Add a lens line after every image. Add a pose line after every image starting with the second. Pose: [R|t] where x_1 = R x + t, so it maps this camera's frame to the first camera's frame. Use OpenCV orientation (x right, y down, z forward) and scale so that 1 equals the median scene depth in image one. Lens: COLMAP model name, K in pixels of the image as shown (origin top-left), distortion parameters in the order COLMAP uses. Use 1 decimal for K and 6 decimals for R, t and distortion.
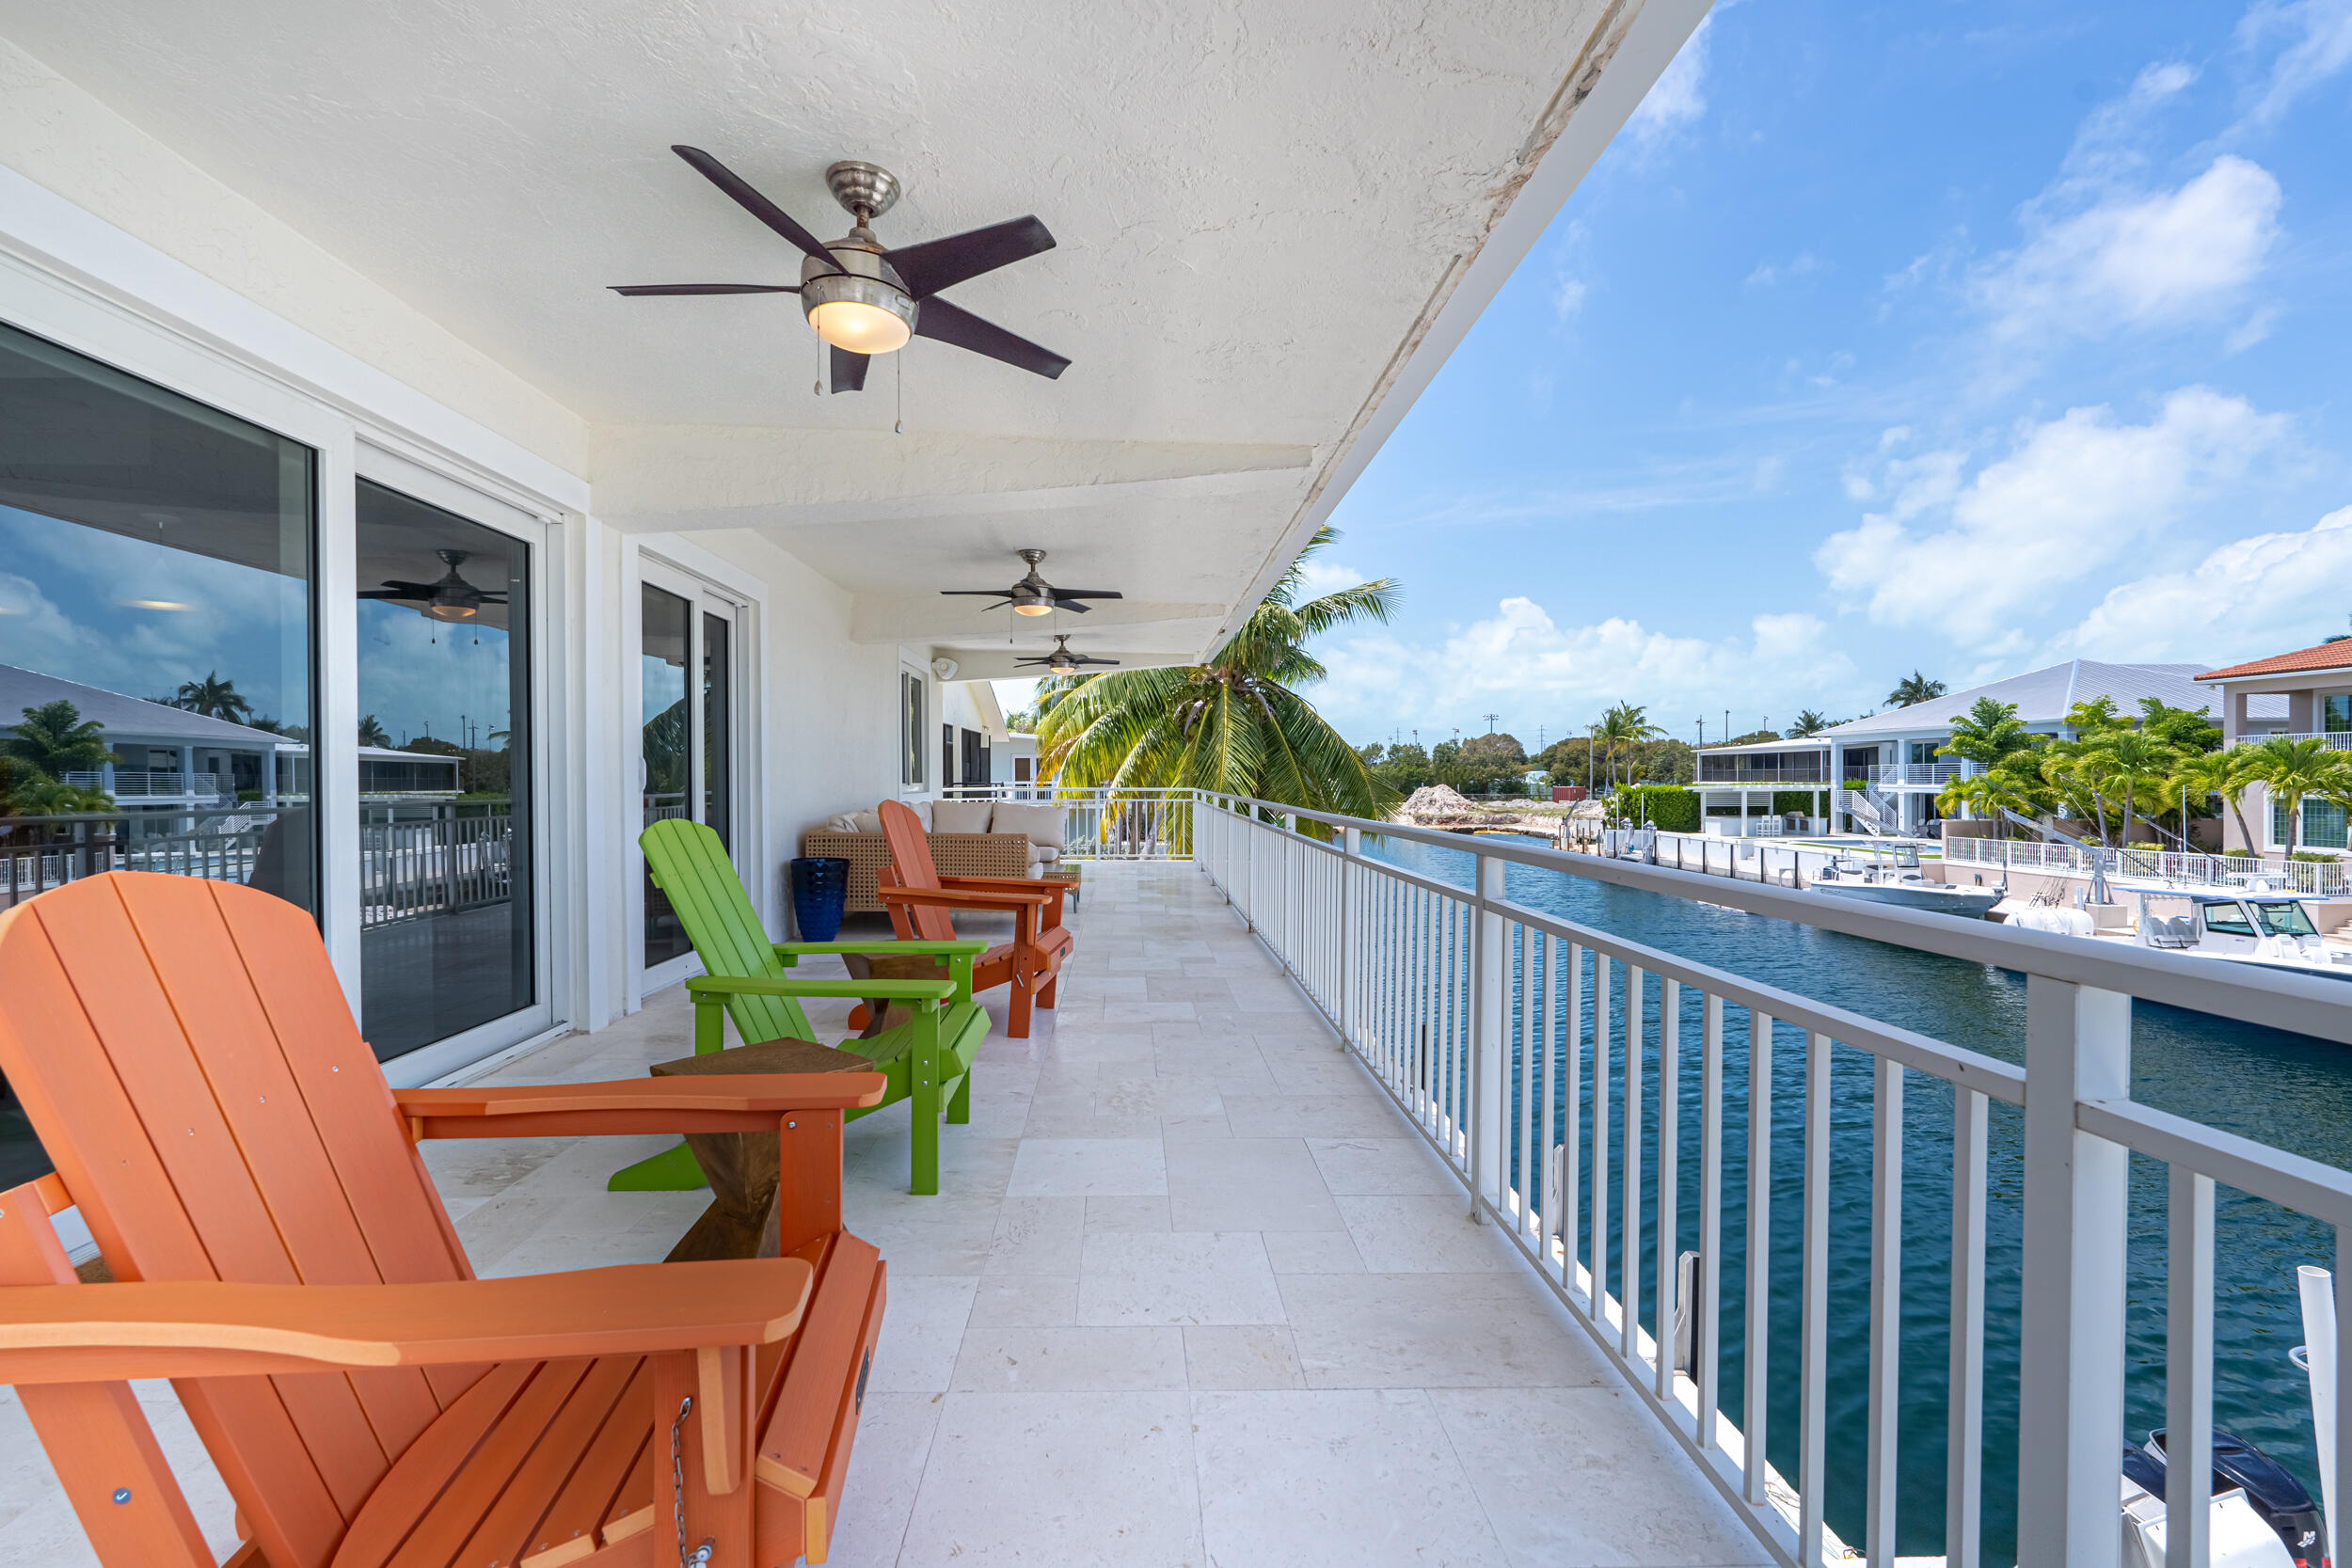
lens RADIAL K [[1046.9, 0, 1175.0], [0, 1046.9, 779.9], [0, 0, 1]] dist [-0.001962, 0.001310]
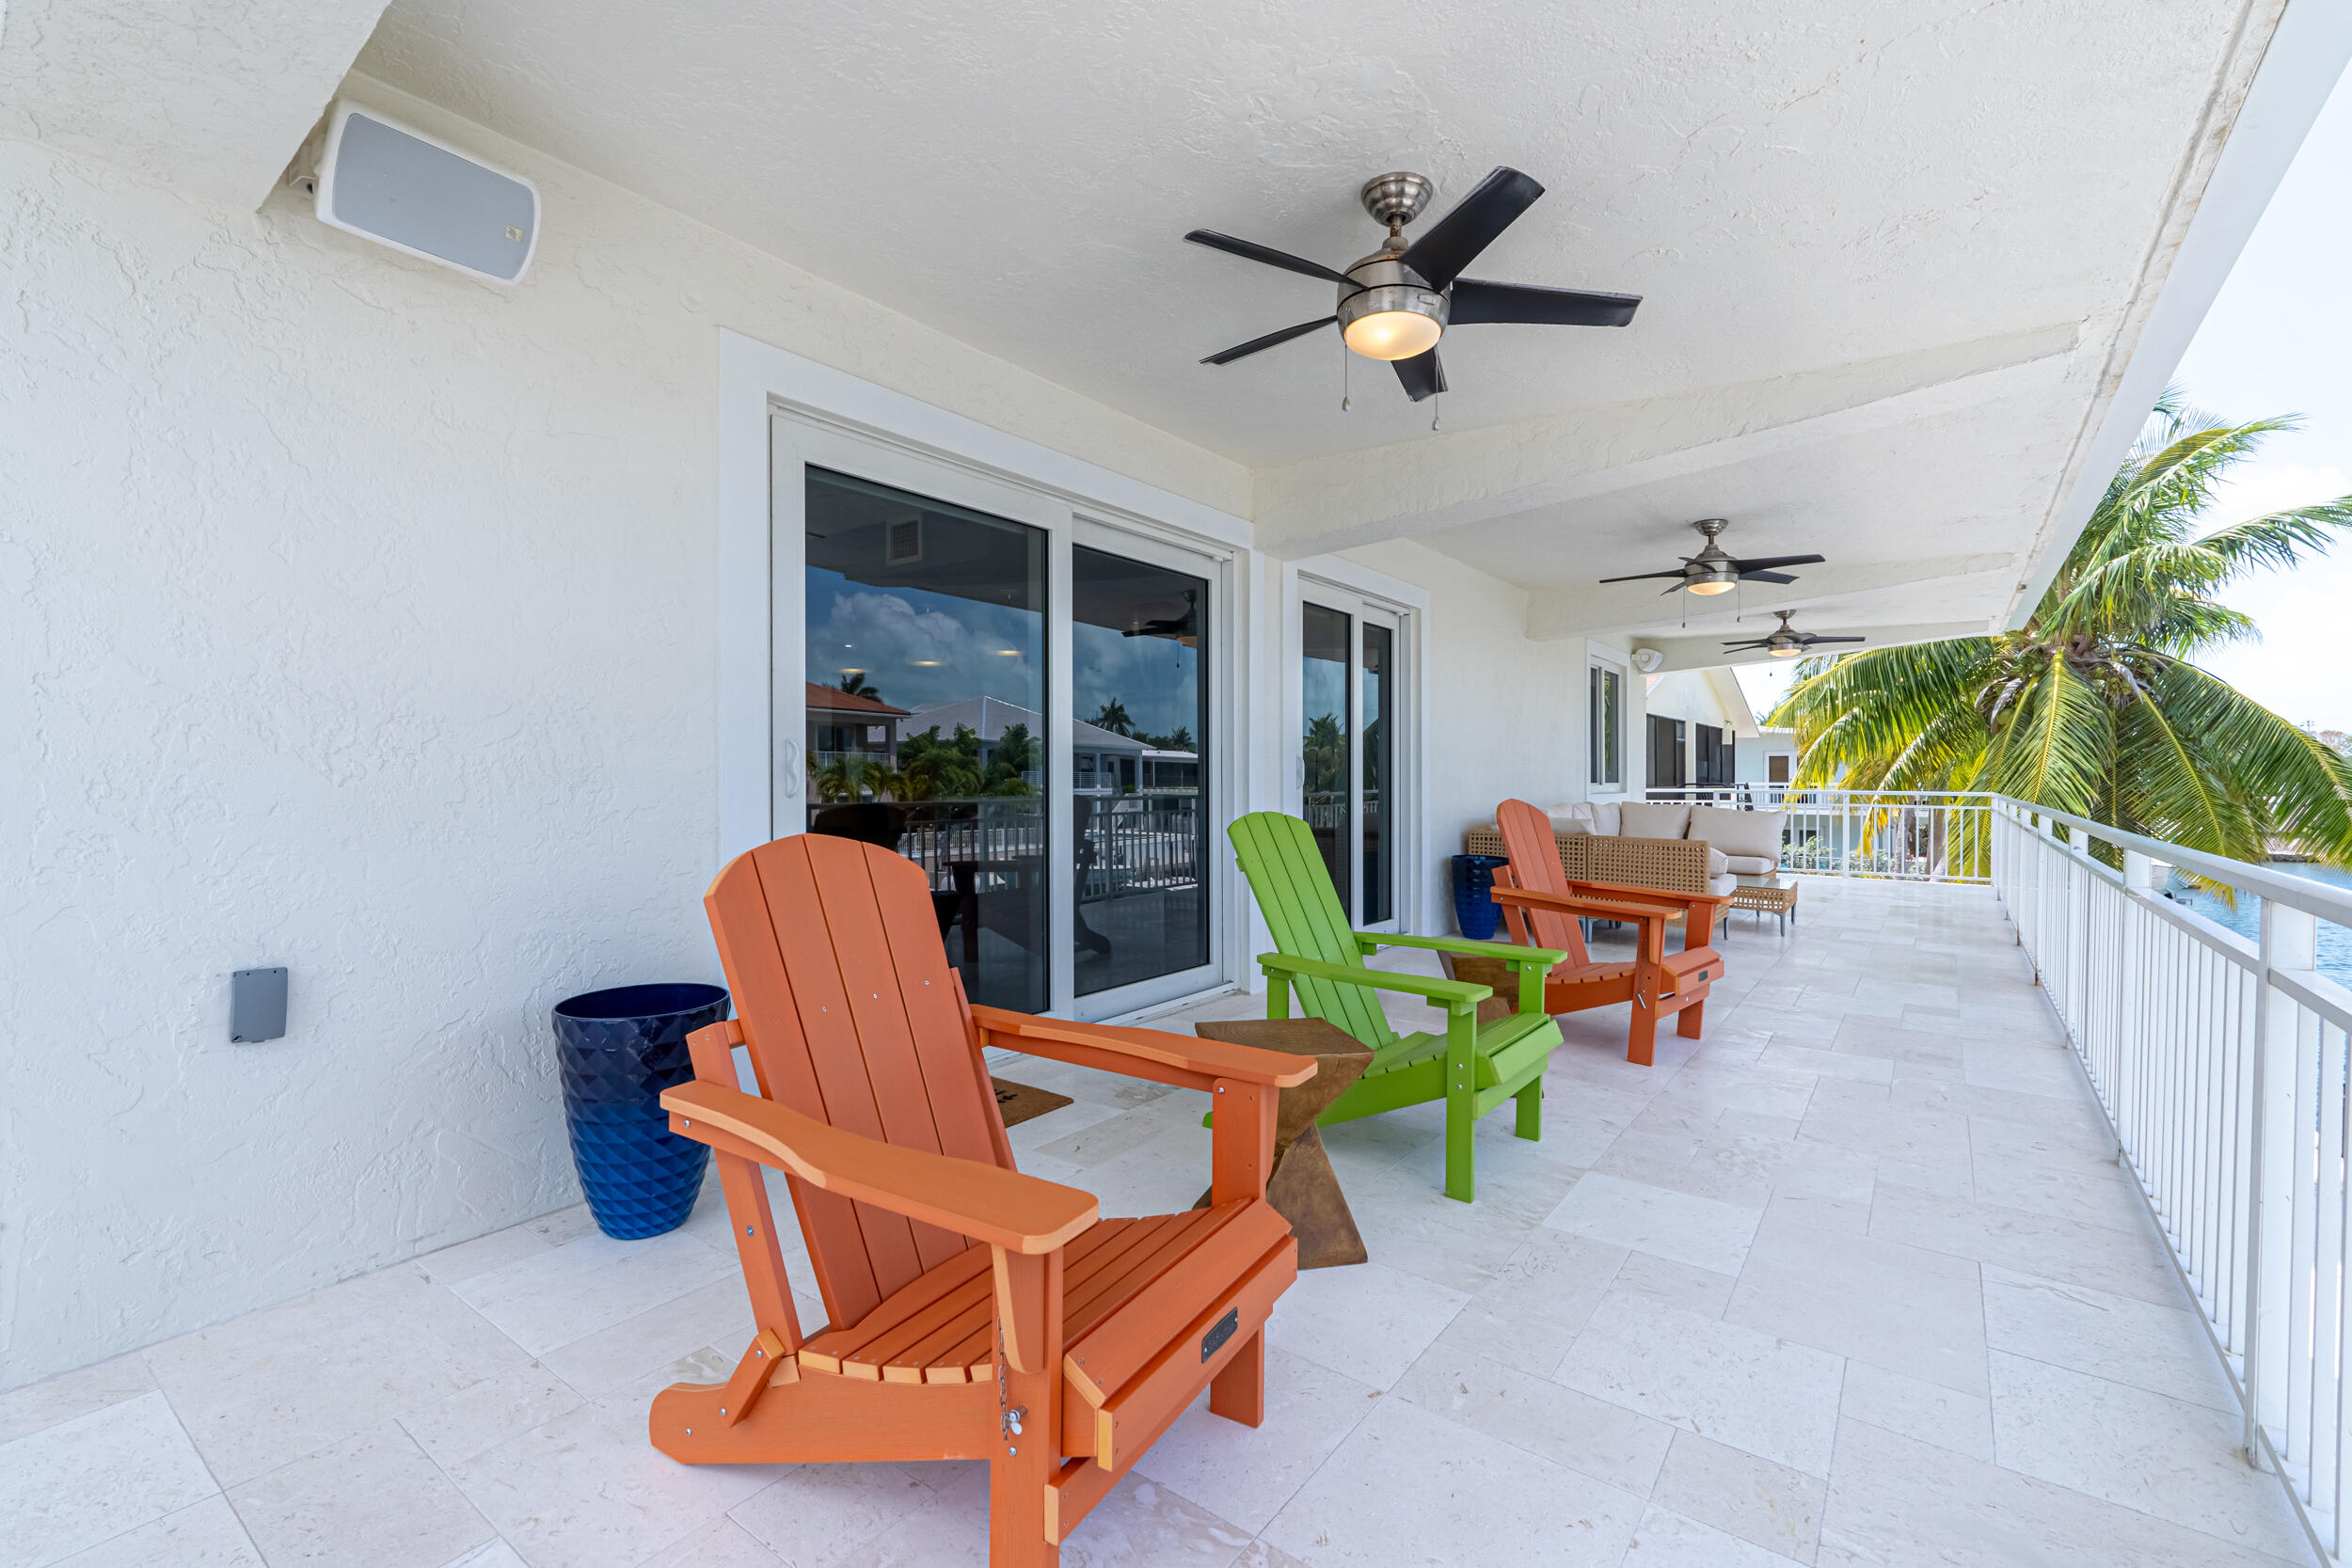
lens RADIAL K [[1046.9, 0, 1180.3], [0, 1046.9, 779.3], [0, 0, 1]] dist [-0.001962, 0.001310]
pose [[0.772132, 0.005367, -0.635439, 0.096972], [-0.005742, 0.999982, 0.001469, 0.000808], [0.635436, 0.002514, 0.772149, 0.040295]]
